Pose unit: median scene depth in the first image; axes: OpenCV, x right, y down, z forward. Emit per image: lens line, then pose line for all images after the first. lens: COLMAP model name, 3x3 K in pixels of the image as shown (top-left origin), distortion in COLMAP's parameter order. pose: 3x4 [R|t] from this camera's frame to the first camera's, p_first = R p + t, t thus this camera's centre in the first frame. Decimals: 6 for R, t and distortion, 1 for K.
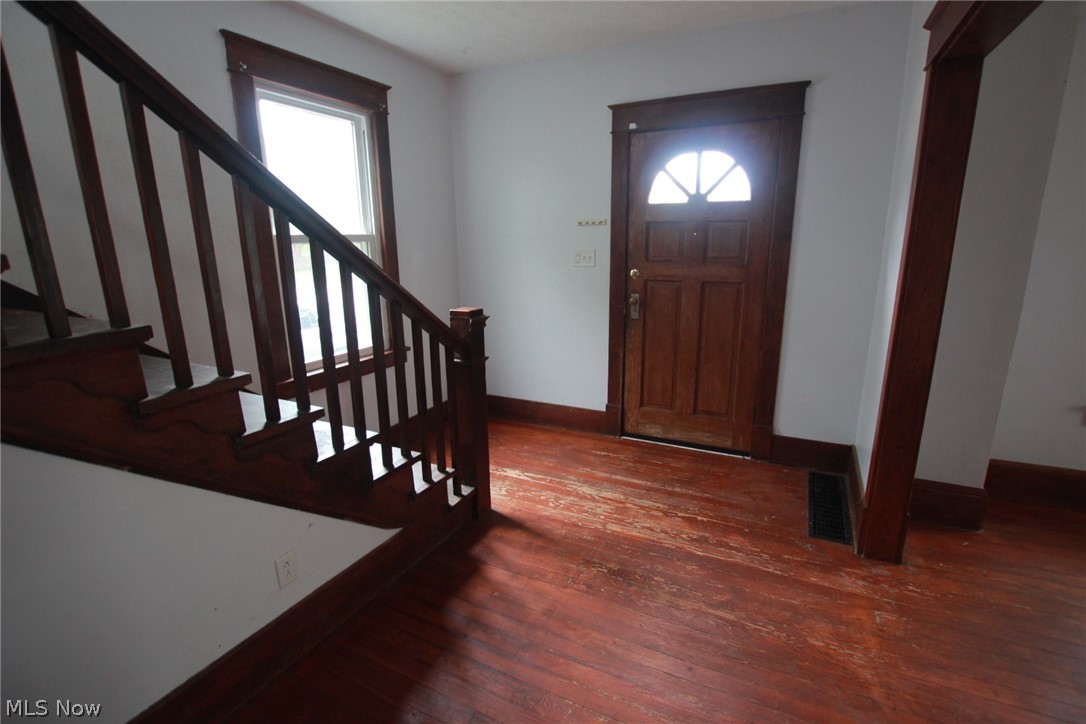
lens RADIAL K [[503.1, 0, 544.7], [0, 503.1, 363.3], [0, 0, 1]] dist [-0.023707, -0.000785]
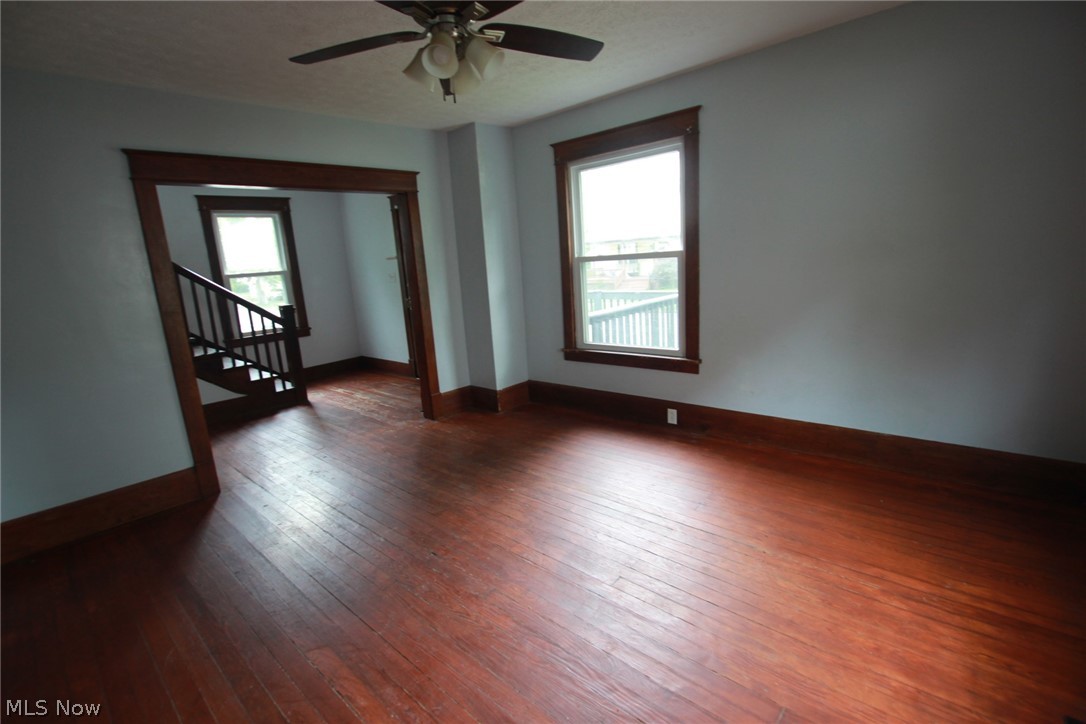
lens RADIAL K [[503.1, 0, 545.7], [0, 503.1, 365.3], [0, 0, 1]] dist [-0.023707, -0.000785]
pose [[0.967187, 0.013216, -0.253723, 1.429845], [-0.014427, 0.999892, -0.002914, 0.136946], [0.253657, 0.006479, 0.967273, -0.812529]]
